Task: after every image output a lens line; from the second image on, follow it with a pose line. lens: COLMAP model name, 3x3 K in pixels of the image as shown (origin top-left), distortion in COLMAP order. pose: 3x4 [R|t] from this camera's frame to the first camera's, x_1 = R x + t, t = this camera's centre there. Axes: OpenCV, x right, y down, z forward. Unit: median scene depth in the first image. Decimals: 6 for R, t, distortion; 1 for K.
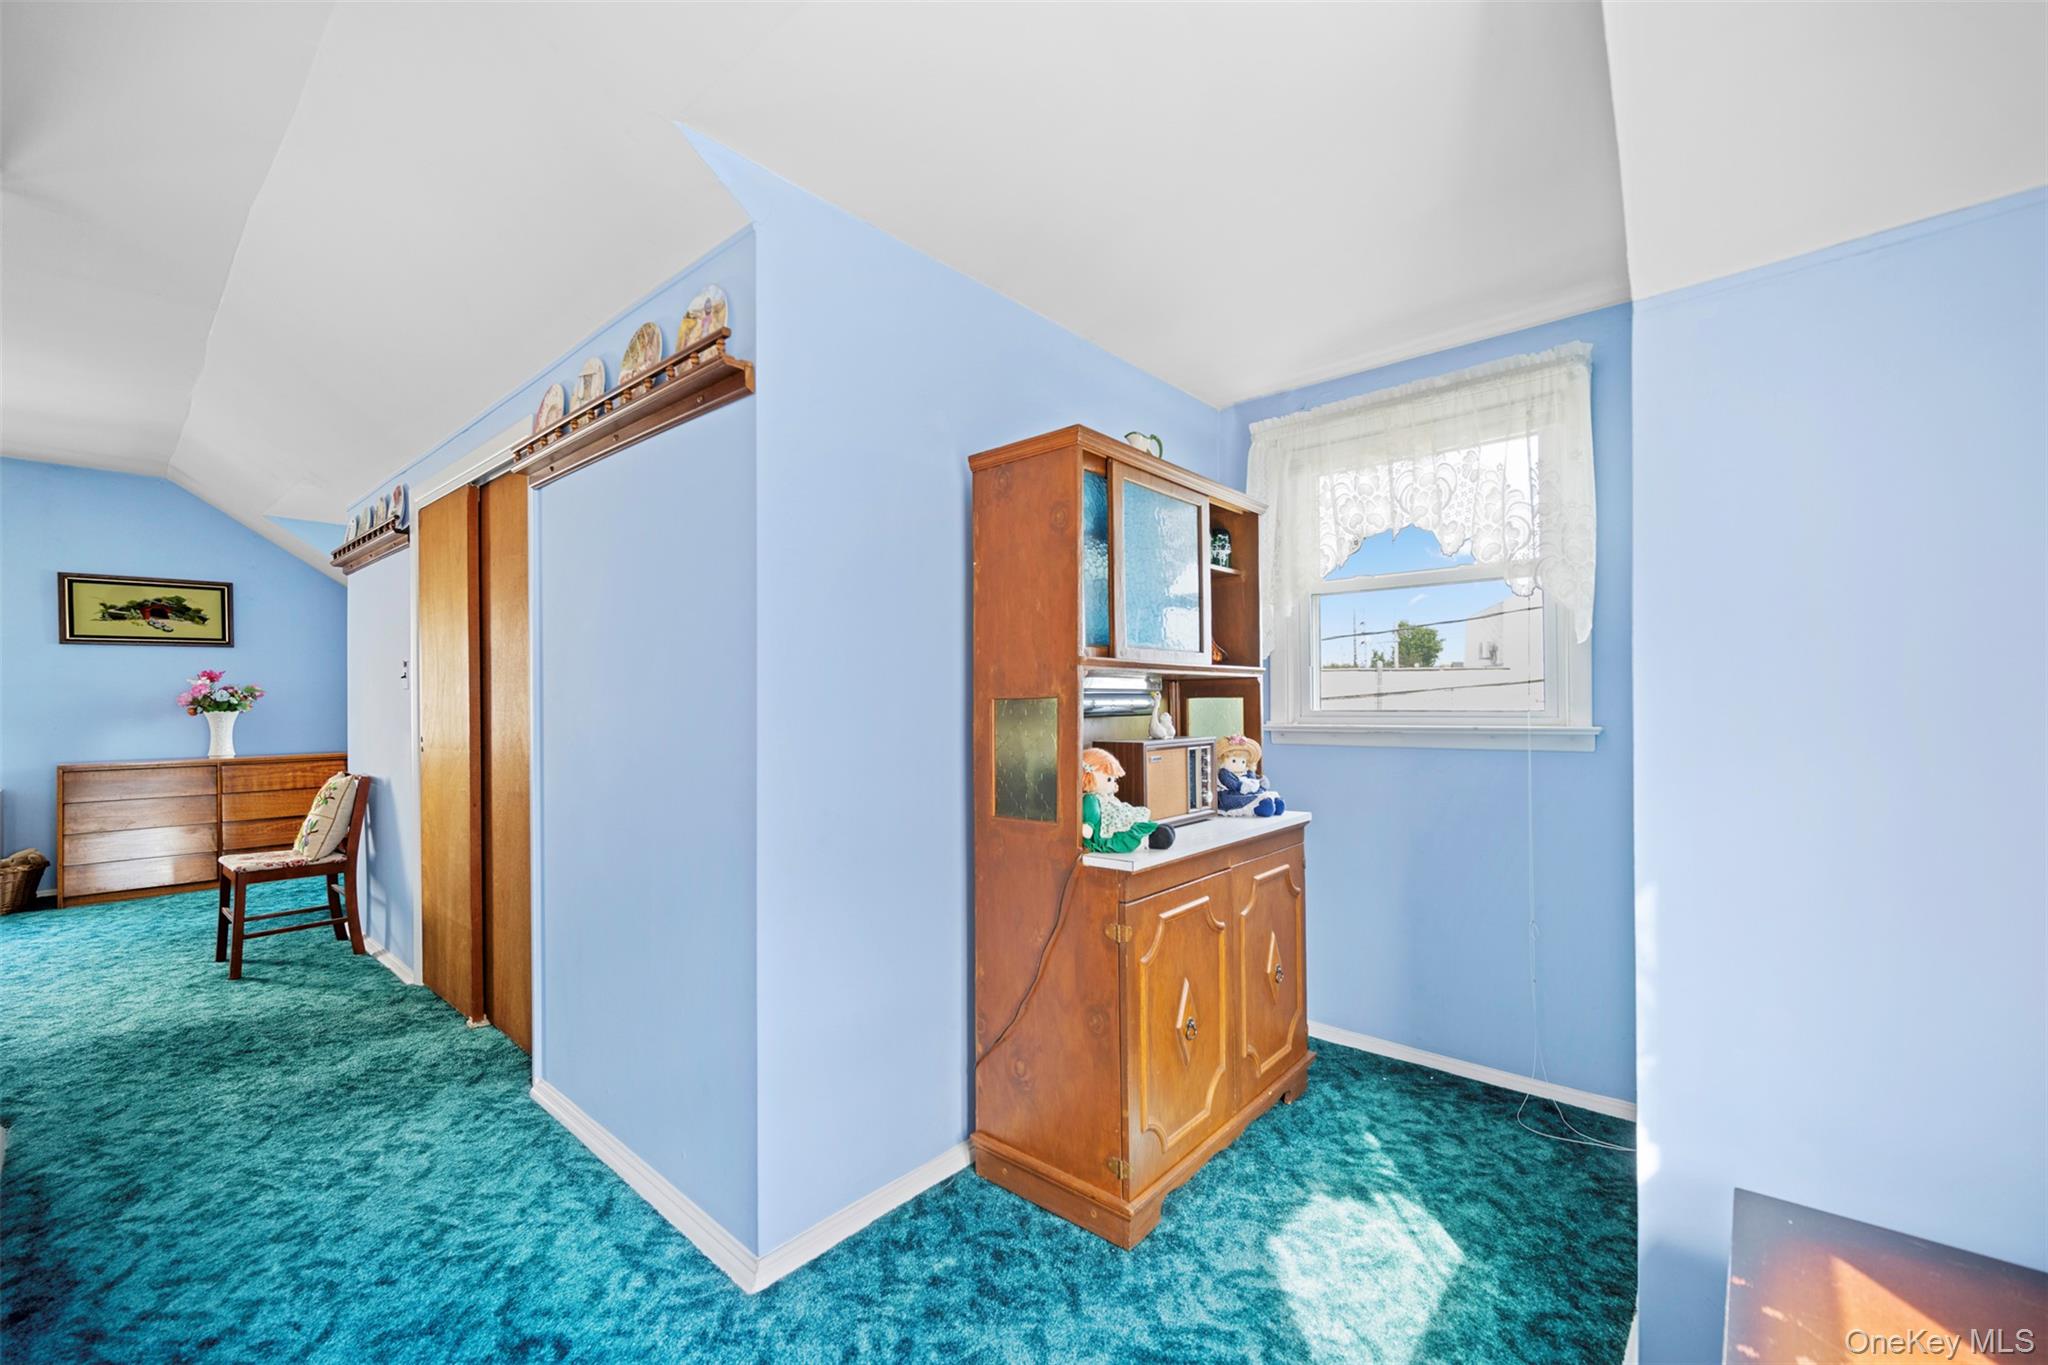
lens RADIAL K [[832.4, 0, 1029.0], [0, 832.4, 701.7], [0, 0, 1]] dist [-0.000699, -0.000175]
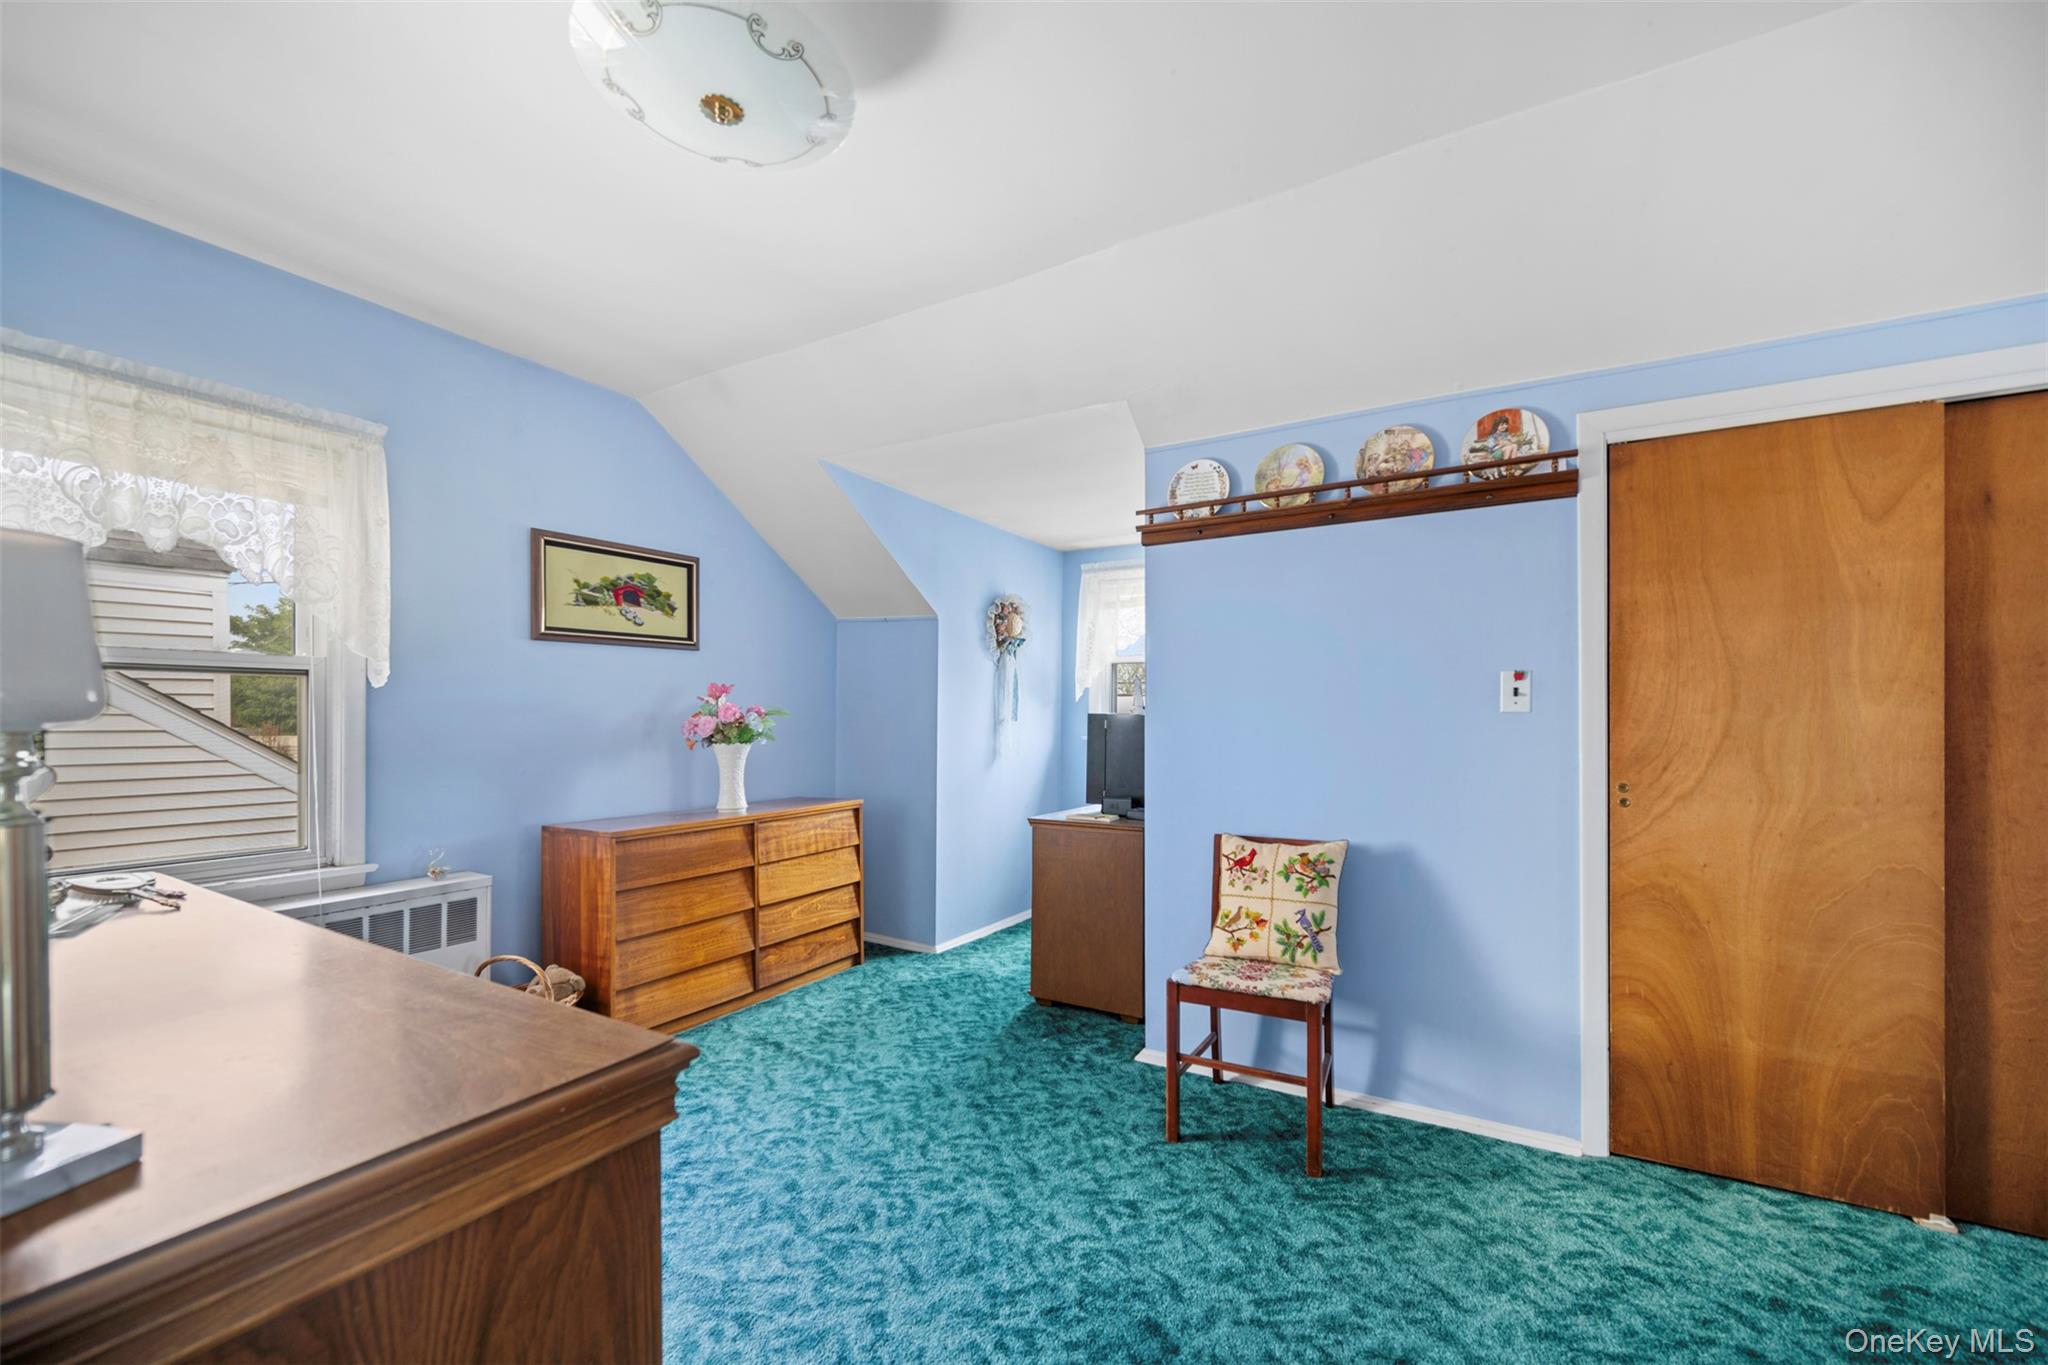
lens RADIAL K [[832.4, 0, 1029.0], [0, 832.4, 701.7], [0, 0, 1]] dist [-0.000699, -0.000175]
pose [[0.979778, 0.007086, 0.199963, -0.867475], [-0.001822, 0.999647, -0.026496, -0.005048], [-0.200080, 0.025596, 0.979445, 0.279555]]
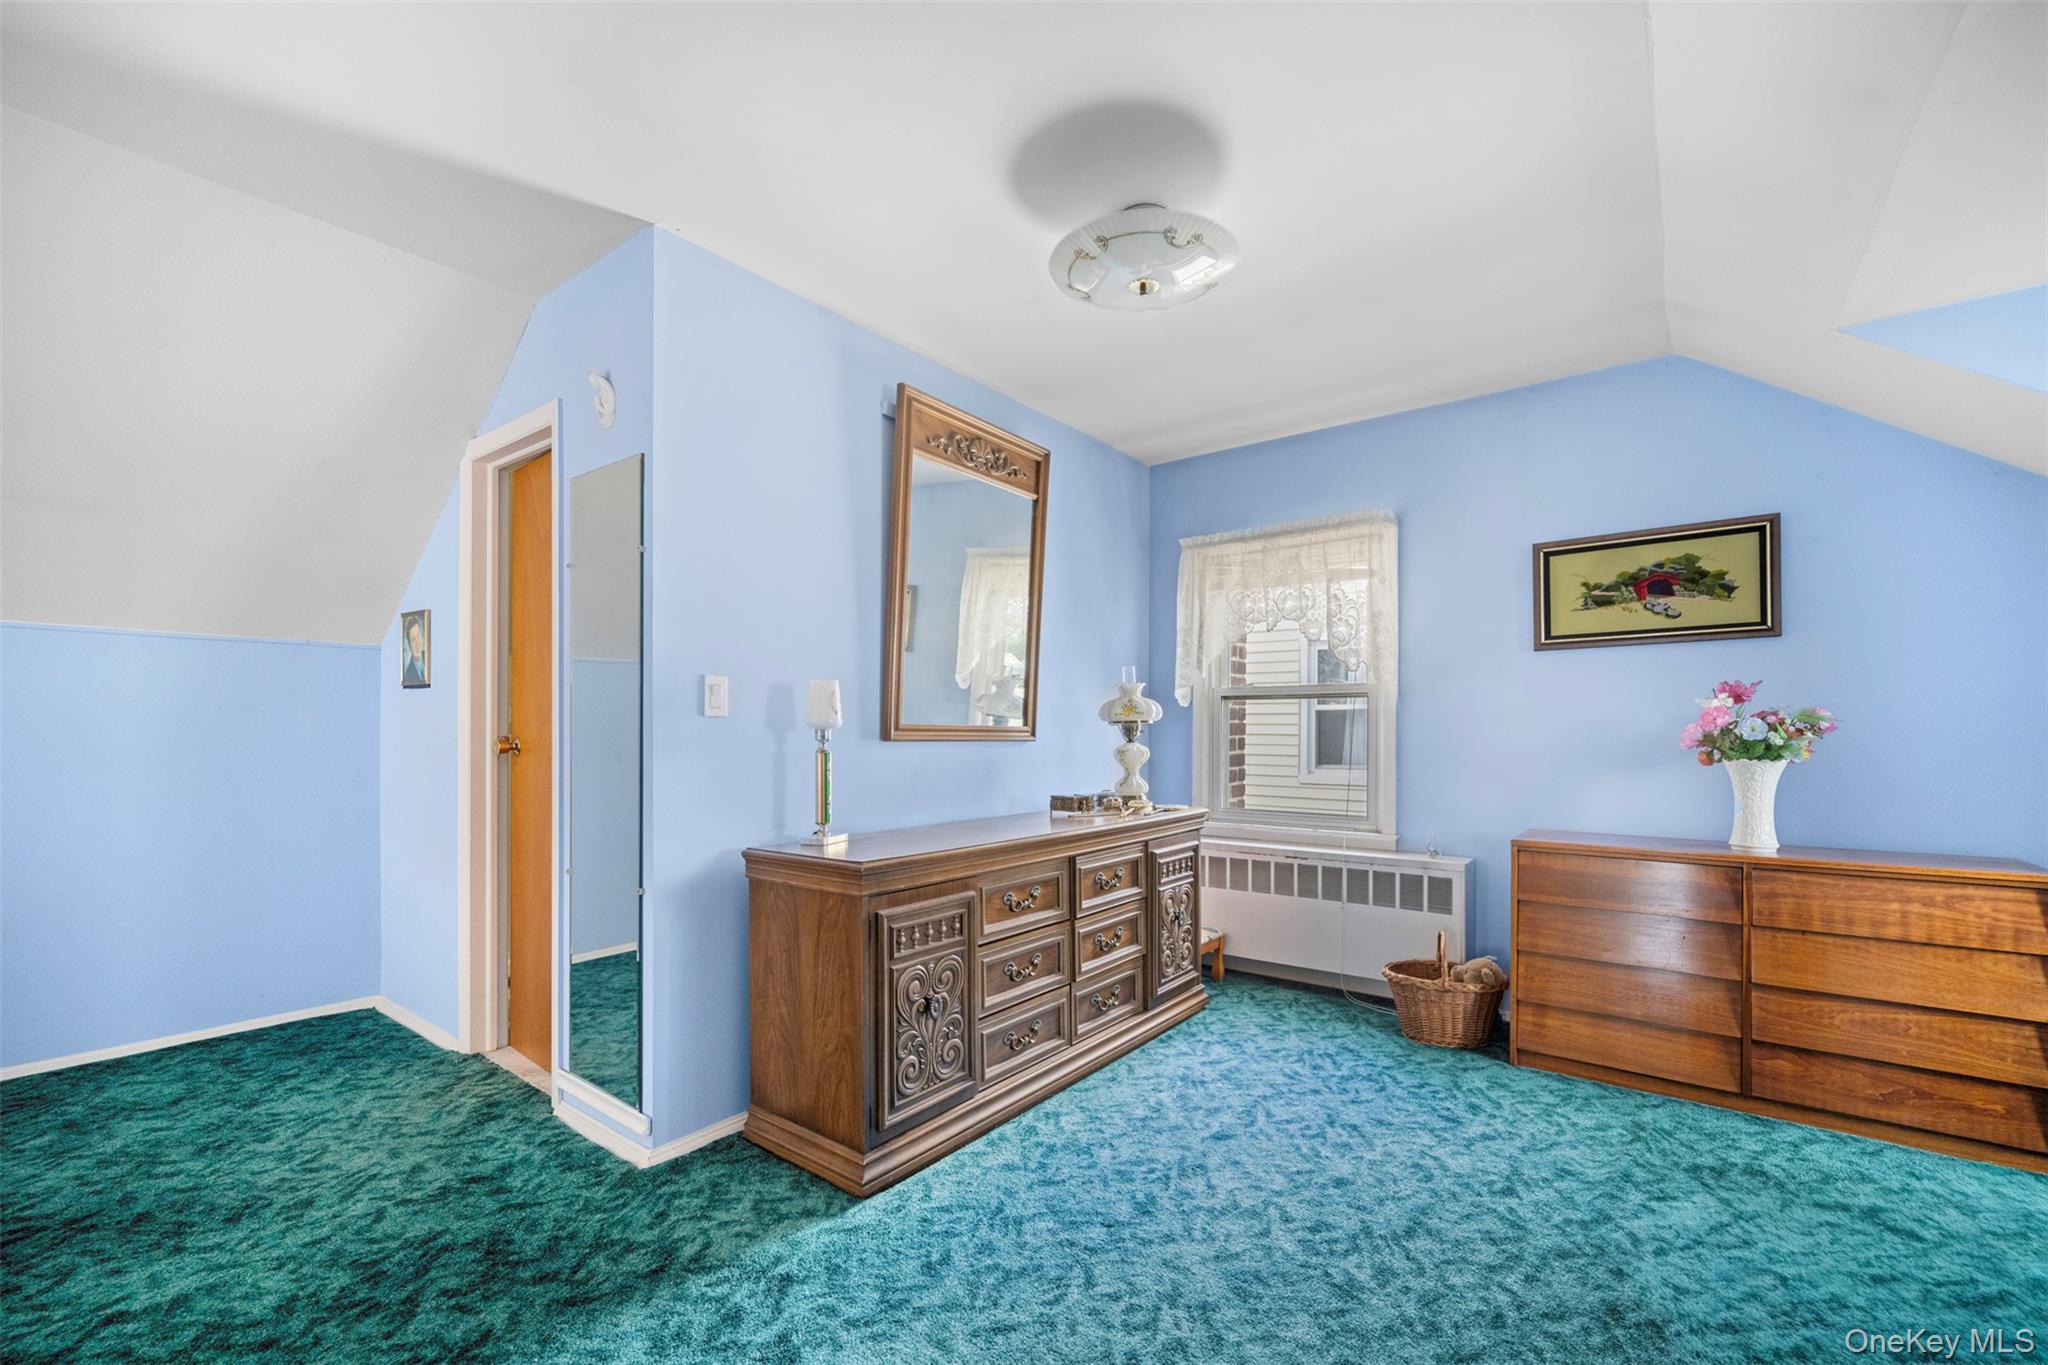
lens RADIAL K [[865.6, 0, 1049.0], [0, 865.6, 724.9], [0, 0, 1]] dist [-0.001135, -0.000110]
pose [[0.071380, -0.001561, -0.997448, -0.471721], [-0.005859, 0.999981, -0.001985, -0.006196], [0.997432, 0.005986, 0.071369, 0.530102]]
